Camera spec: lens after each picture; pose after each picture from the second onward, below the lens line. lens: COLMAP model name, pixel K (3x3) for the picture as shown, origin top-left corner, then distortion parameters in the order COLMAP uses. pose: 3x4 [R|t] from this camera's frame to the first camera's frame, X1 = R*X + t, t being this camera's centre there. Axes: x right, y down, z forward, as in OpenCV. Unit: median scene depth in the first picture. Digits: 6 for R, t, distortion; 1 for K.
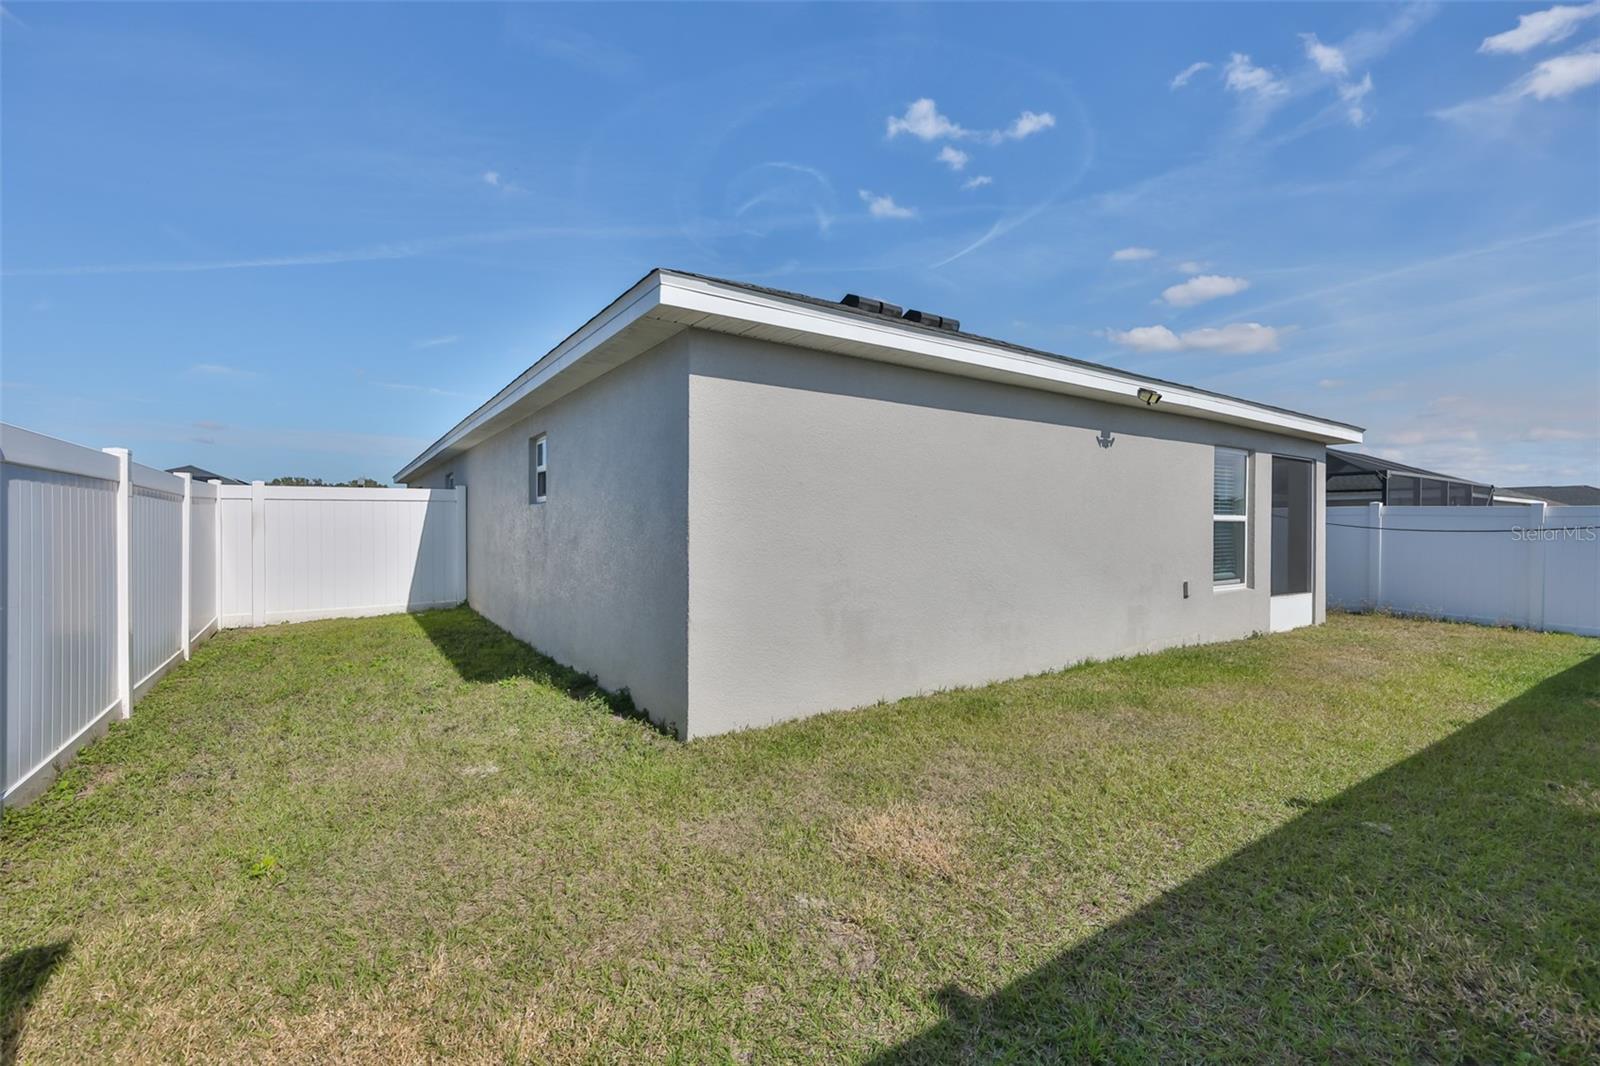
lens RADIAL K [[680.2, 0, 796.7], [0, 680.2, 530.0], [0, 0, 1]] dist [-0.006261, 0.001824]
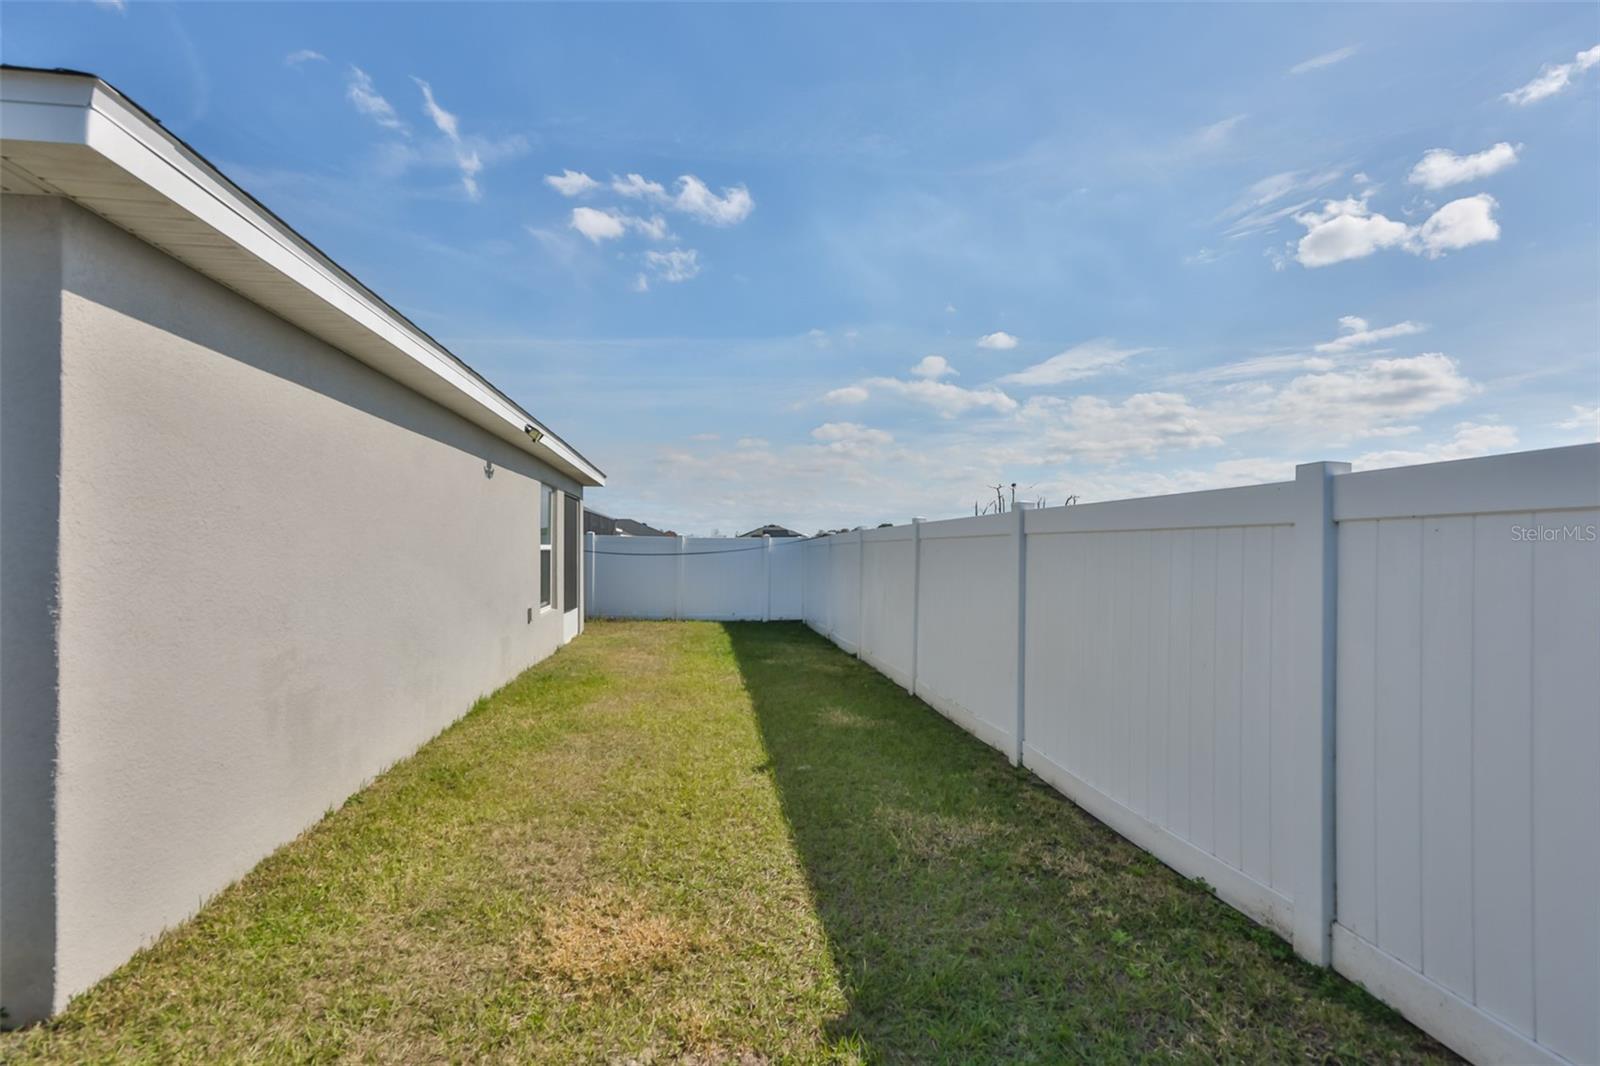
lens RADIAL K [[680.2, 0, 786.4], [0, 680.2, 541.5], [0, 0, 1]] dist [-0.006261, 0.001824]
pose [[0.439371, 0.004658, 0.898293, -0.337527], [0.003947, 0.999967, -0.007116, -0.030709], [-0.898297, 0.006673, 0.439338, 0.263460]]
